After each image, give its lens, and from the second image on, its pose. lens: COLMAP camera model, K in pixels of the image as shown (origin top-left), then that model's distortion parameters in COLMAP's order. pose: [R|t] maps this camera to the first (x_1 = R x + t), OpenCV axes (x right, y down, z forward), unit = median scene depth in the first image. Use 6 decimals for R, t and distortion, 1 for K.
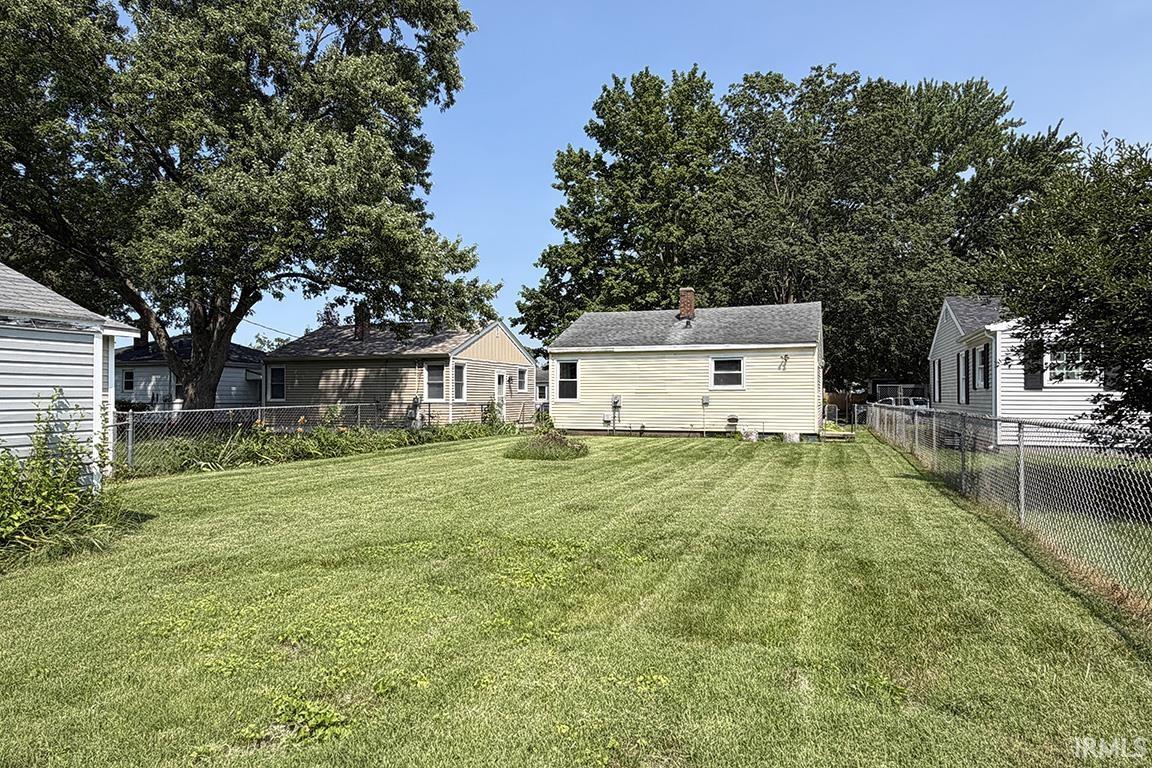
lens RADIAL K [[675.1, 0, 572.9], [0, 675.1, 381.7], [0, 0, 1]] dist [0.011140, -0.002547]
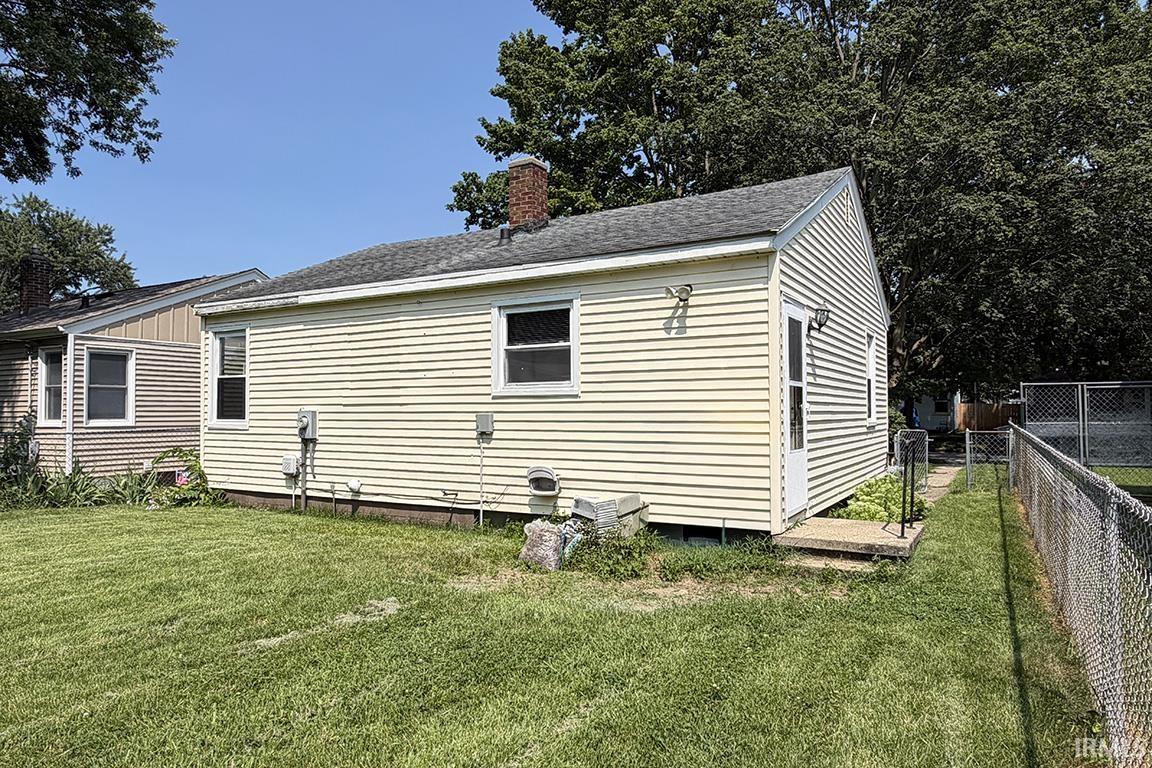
lens RADIAL K [[675.1, 0, 585.6], [0, 675.1, 388.4], [0, 0, 1]] dist [0.011140, -0.002547]
pose [[0.984359, -0.011549, -0.175796, 0.218526], [0.010664, 0.999925, -0.005980, 0.007300], [0.175852, 0.004012, 0.984409, 0.453917]]
